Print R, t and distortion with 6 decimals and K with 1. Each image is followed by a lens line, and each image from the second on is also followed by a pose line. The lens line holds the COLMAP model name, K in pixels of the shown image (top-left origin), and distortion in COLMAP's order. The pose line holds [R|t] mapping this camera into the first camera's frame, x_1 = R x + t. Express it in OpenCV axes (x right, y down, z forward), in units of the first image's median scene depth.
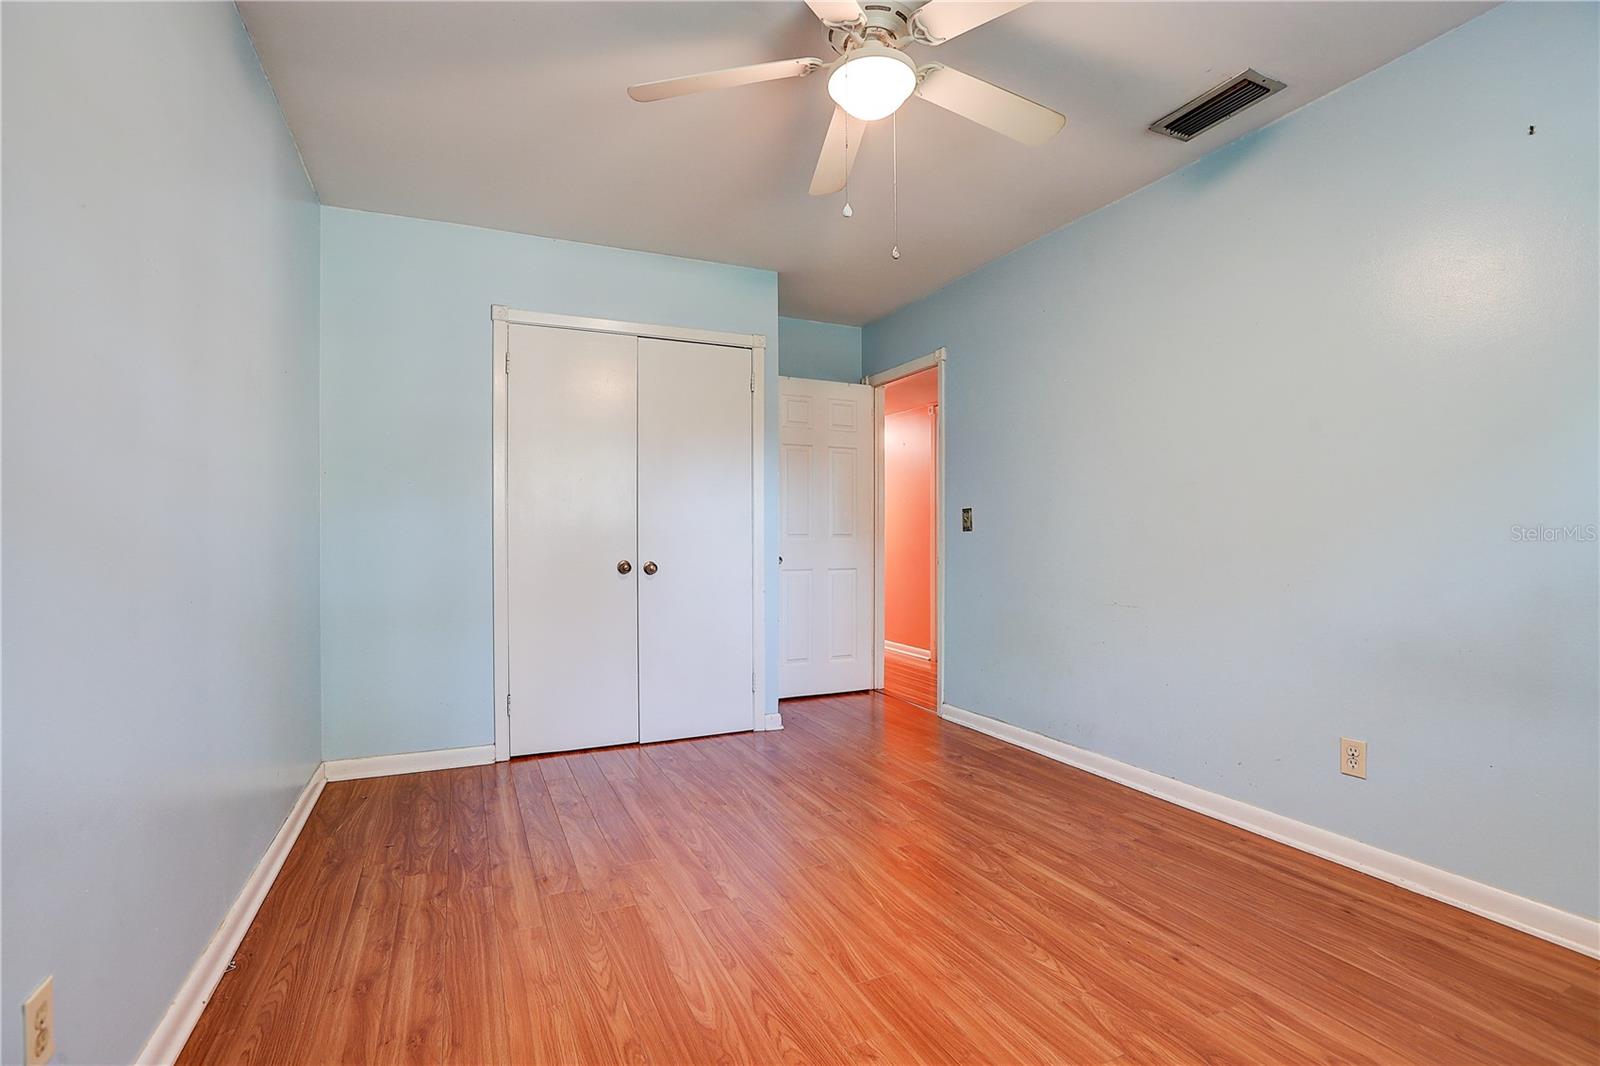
lens RADIAL K [[727.5, 0, 797.8], [0, 727.5, 534.4], [0, 0, 1]] dist [-0.046835, 0.012815]
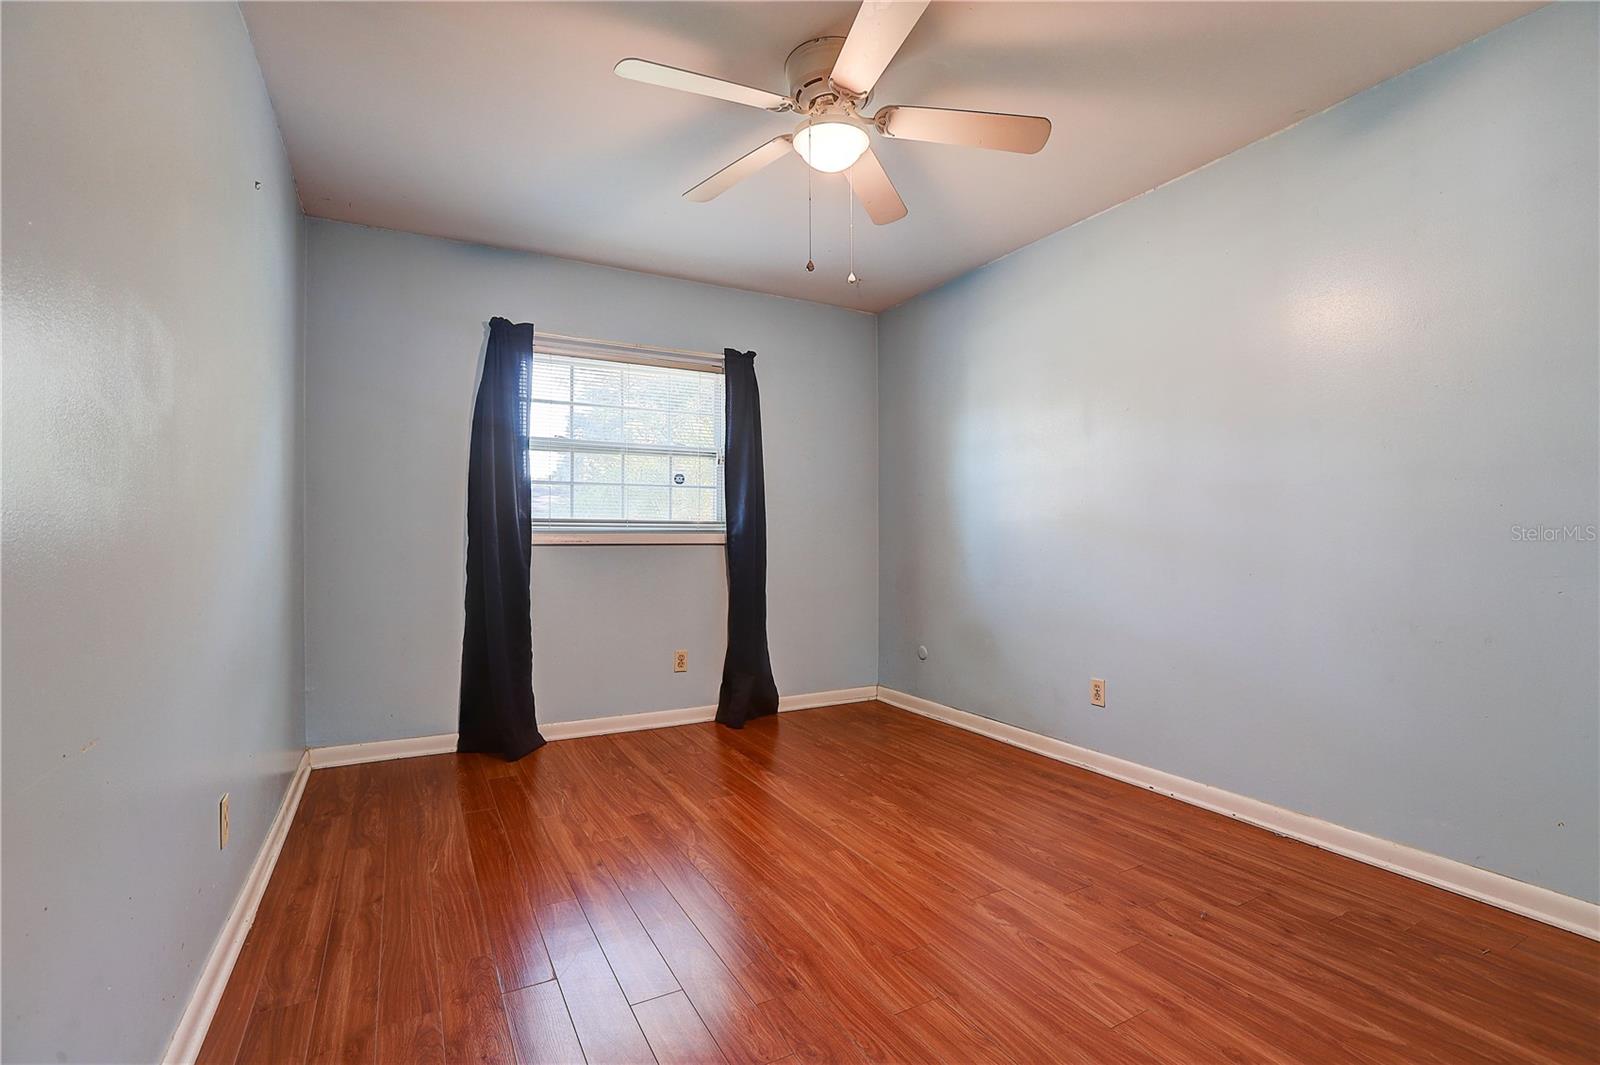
lens RADIAL K [[727.5, 0, 798.7], [0, 727.5, 536.0], [0, 0, 1]] dist [-0.046835, 0.012815]
pose [[-0.997945, 0.004959, -0.063891, 0.218757], [0.005018, 0.999987, -0.000773, 0.003962], [0.063887, -0.001092, -0.997957, 2.018446]]
